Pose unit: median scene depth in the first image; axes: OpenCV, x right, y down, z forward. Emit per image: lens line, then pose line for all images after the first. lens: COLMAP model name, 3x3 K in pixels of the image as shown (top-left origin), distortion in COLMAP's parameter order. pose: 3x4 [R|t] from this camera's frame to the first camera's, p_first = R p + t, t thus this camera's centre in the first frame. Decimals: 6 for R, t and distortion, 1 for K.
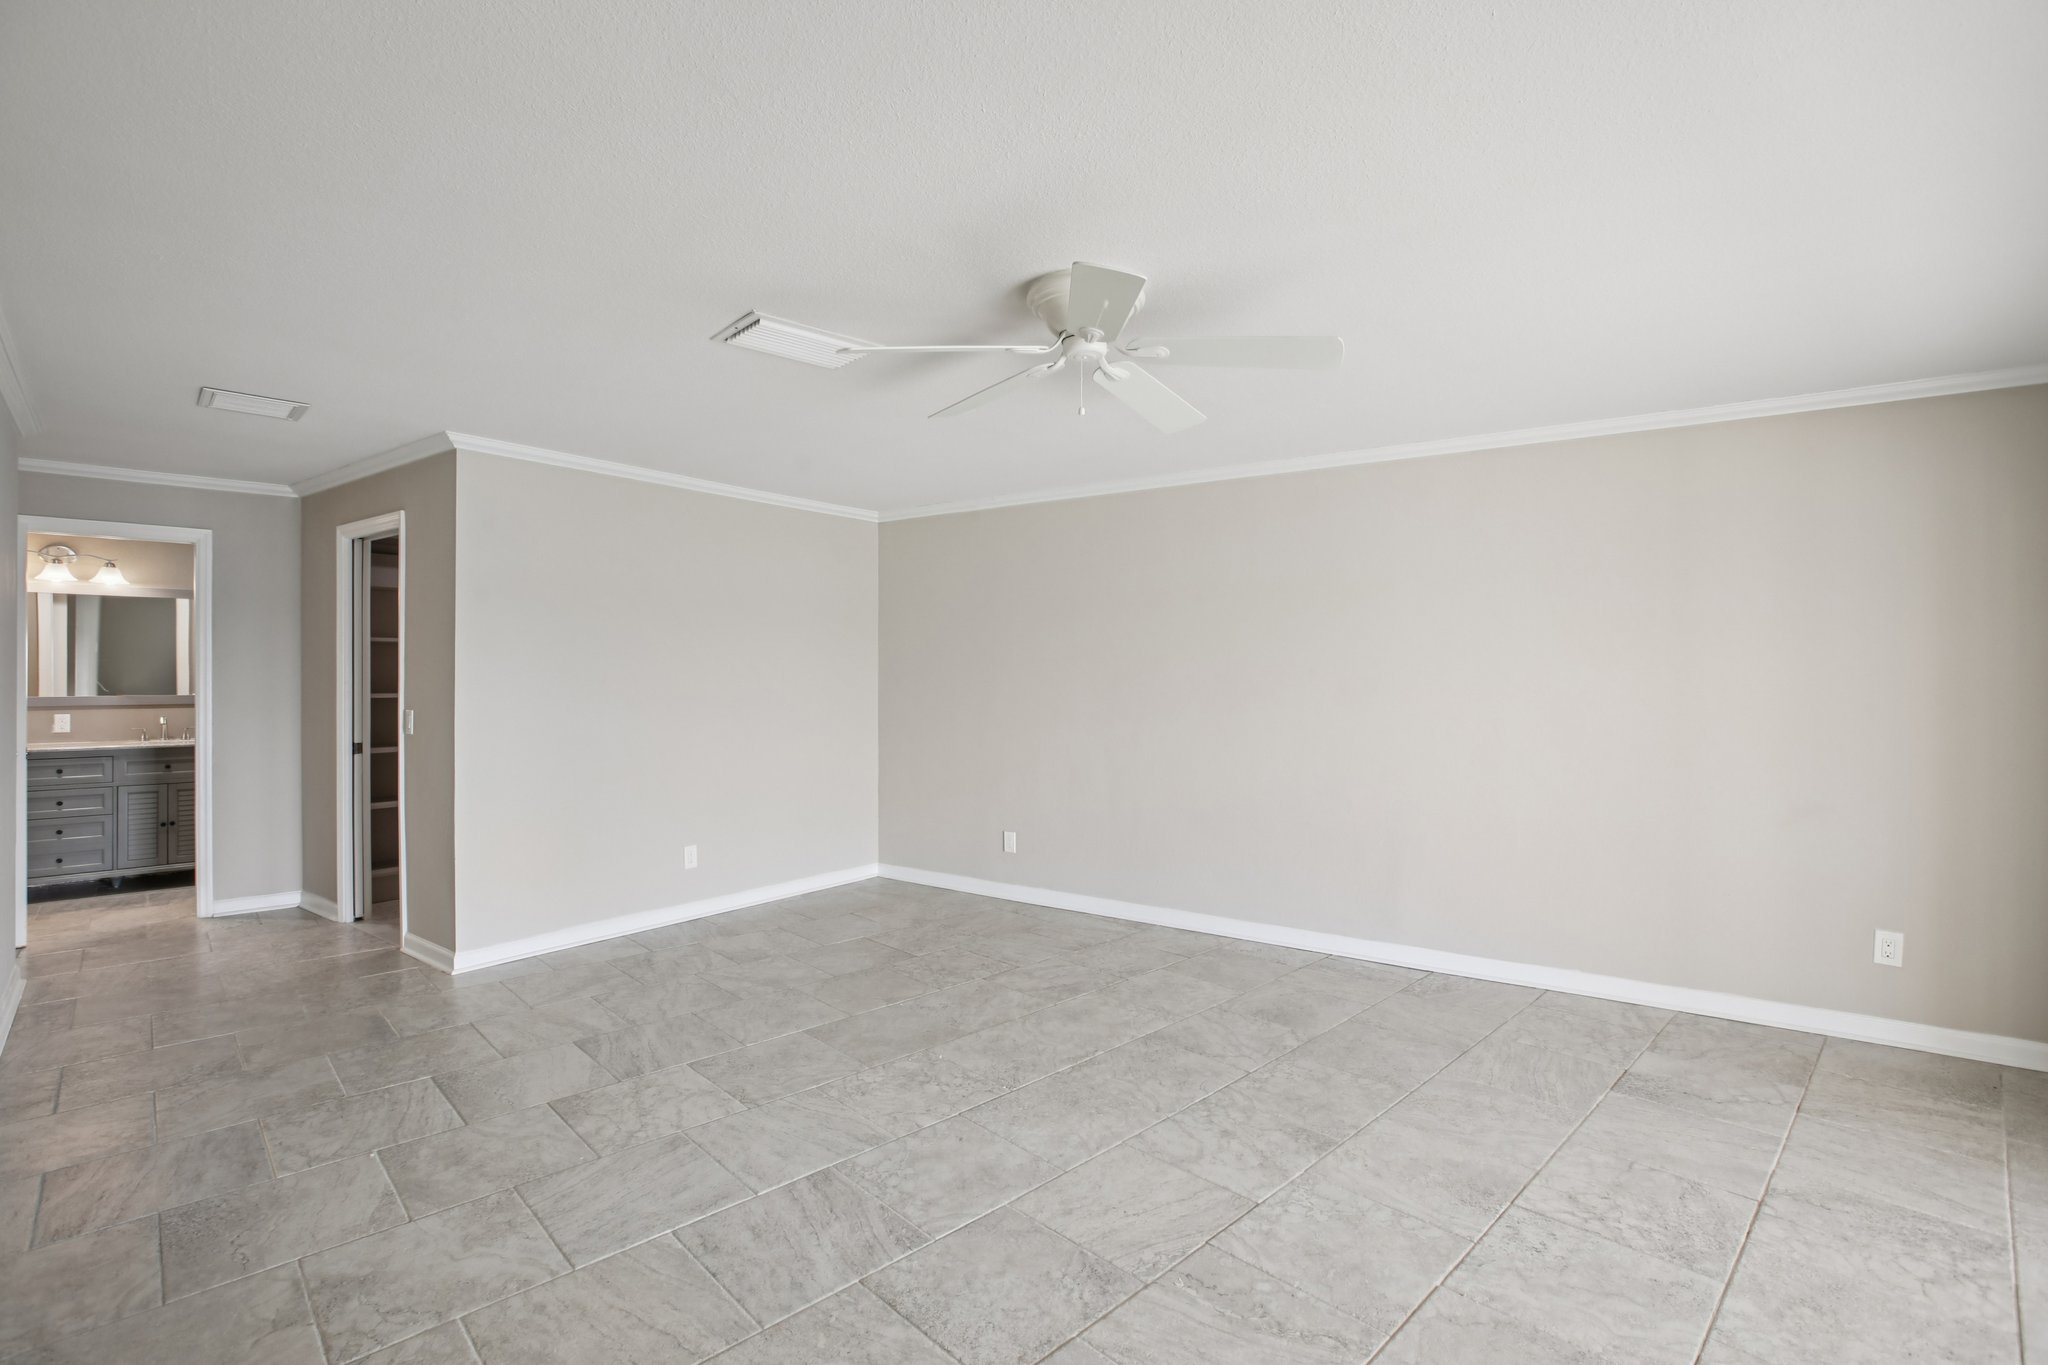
lens RADIAL K [[941.1, 0, 1030.6], [0, 941.1, 665.8], [0, 0, 1]] dist [-0.053816, 0.022134]
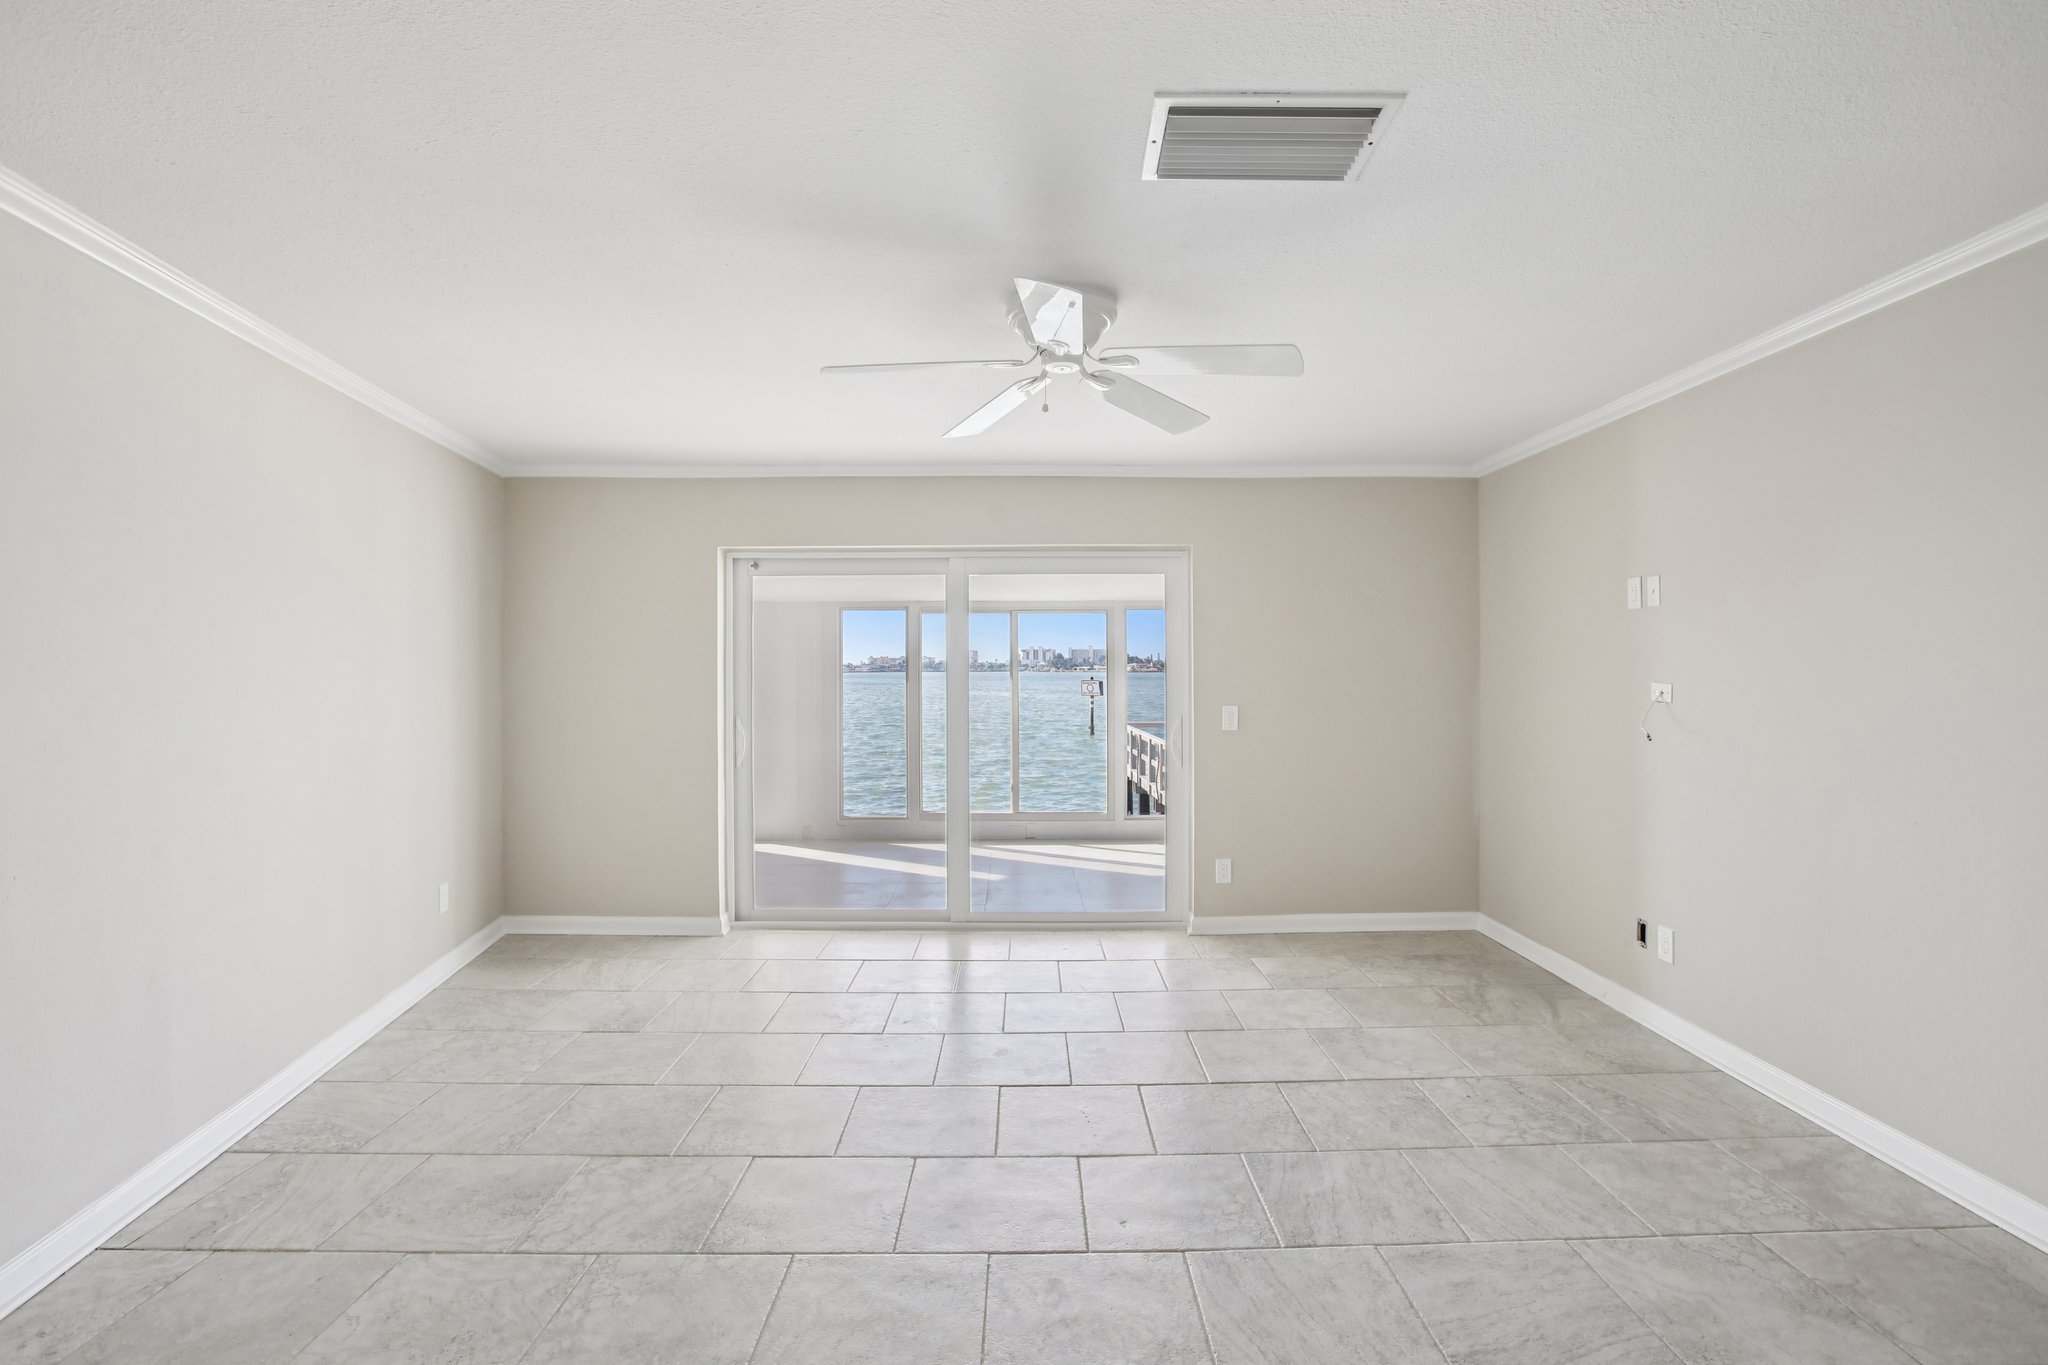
lens RADIAL K [[941.1, 0, 1030.6], [0, 941.1, 665.8], [0, 0, 1]] dist [-0.053816, 0.022134]
pose [[-0.712400, 0.003674, 0.701764, -0.506468], [-0.005416, 0.999928, -0.010733, 0.007382], [-0.701752, -0.011447, -0.712329, 1.383243]]
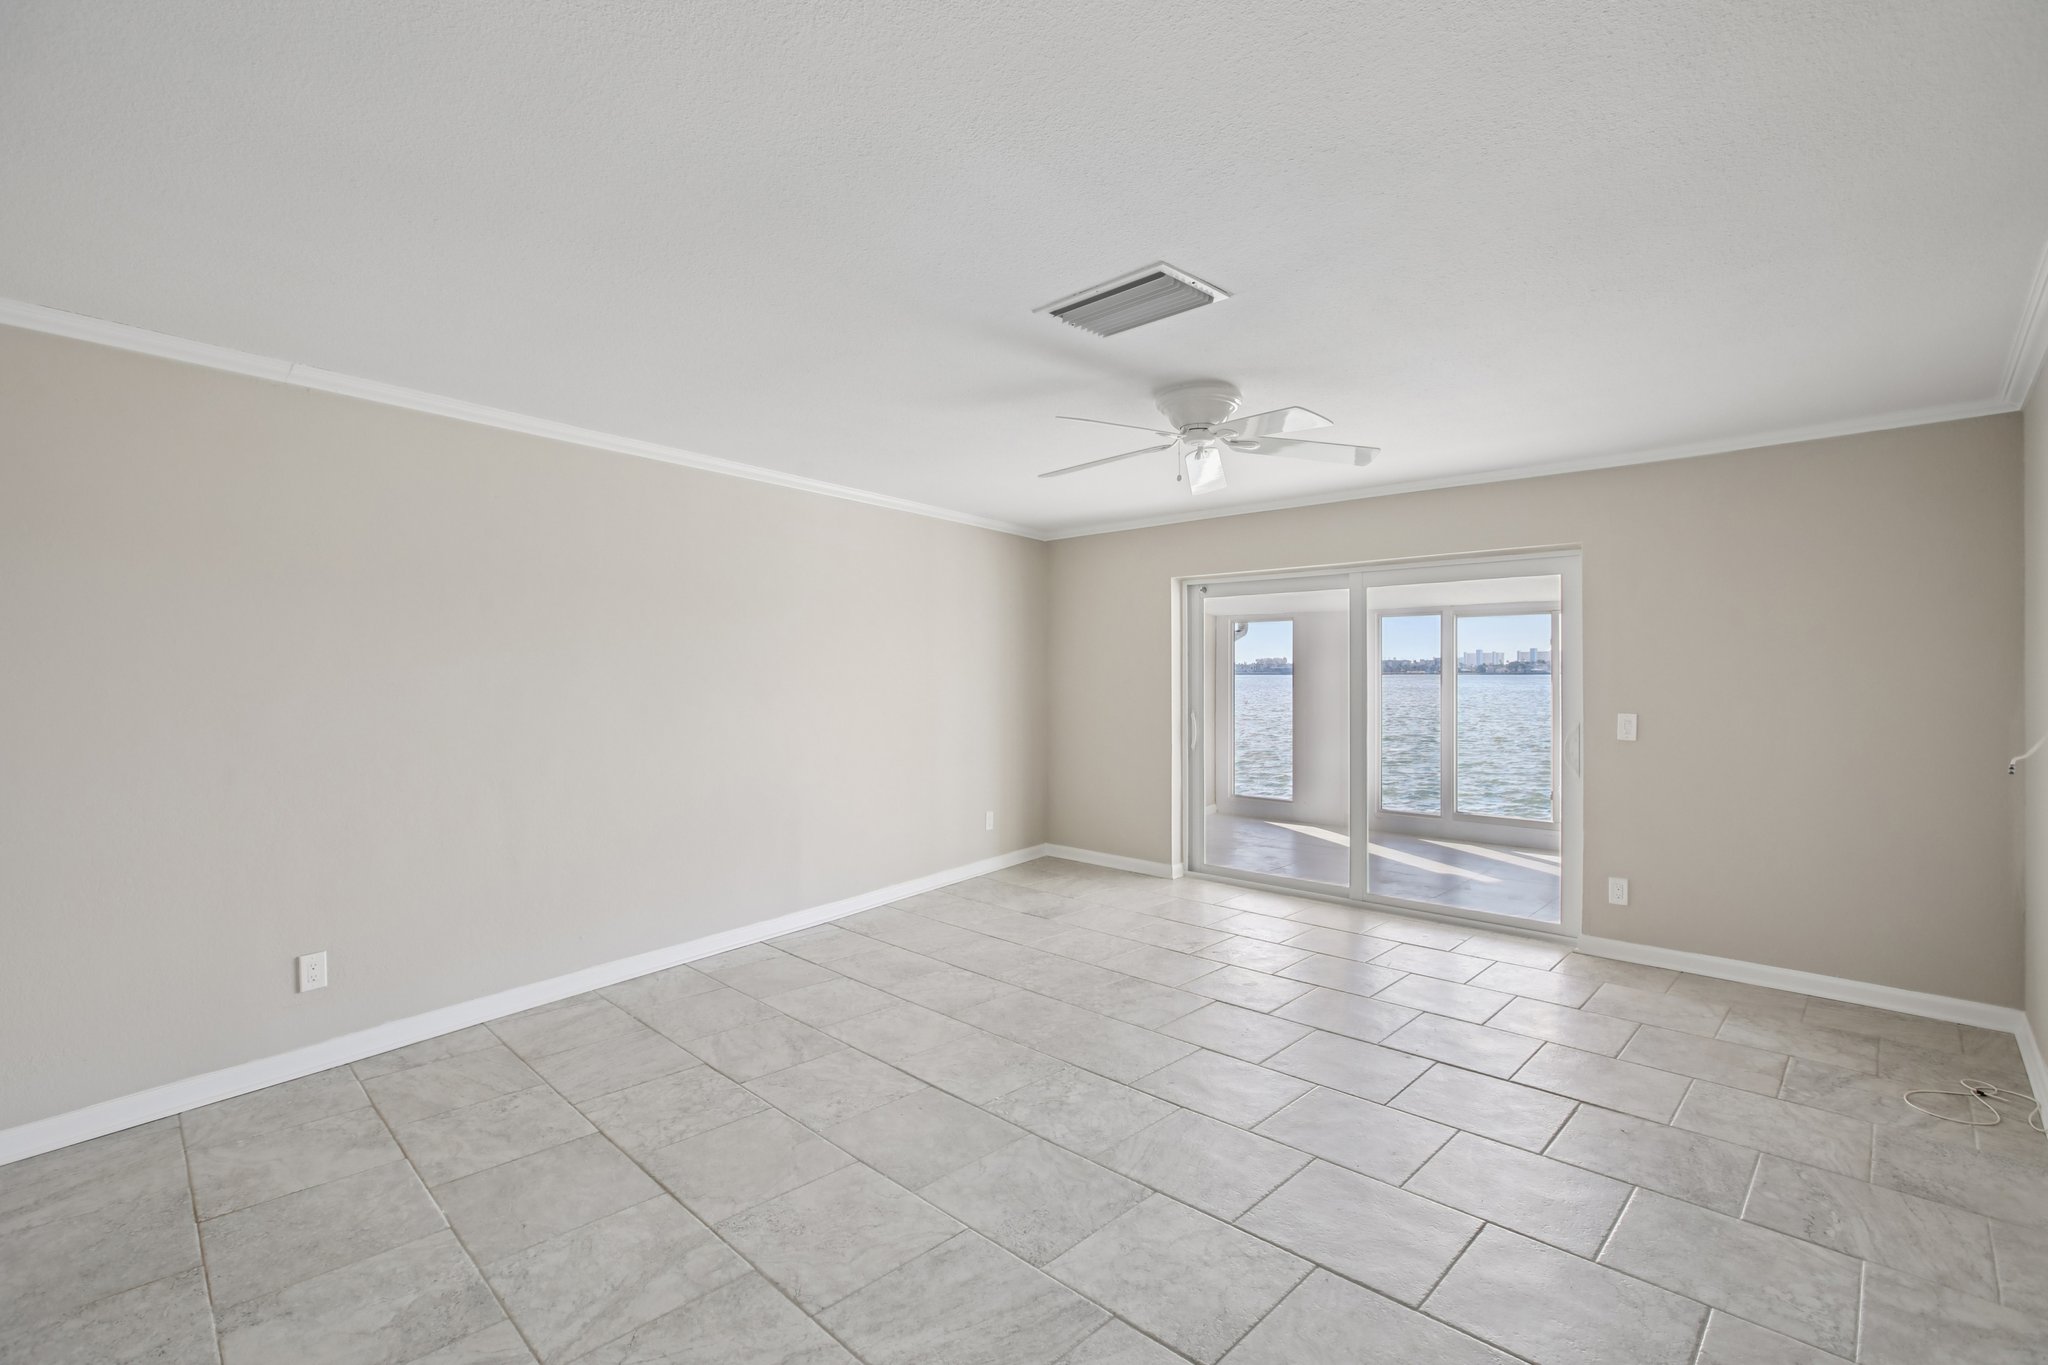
lens RADIAL K [[915.8, 0, 1016.7], [0, 915.8, 675.8], [0, 0, 1]] dist [-0.049427, 0.023227]
pose [[-0.007690, -0.004392, 0.999961, -0.990473], [-0.008925, 0.999951, 0.004323, 0.000695], [-0.999931, -0.008892, -0.007729, 0.997727]]
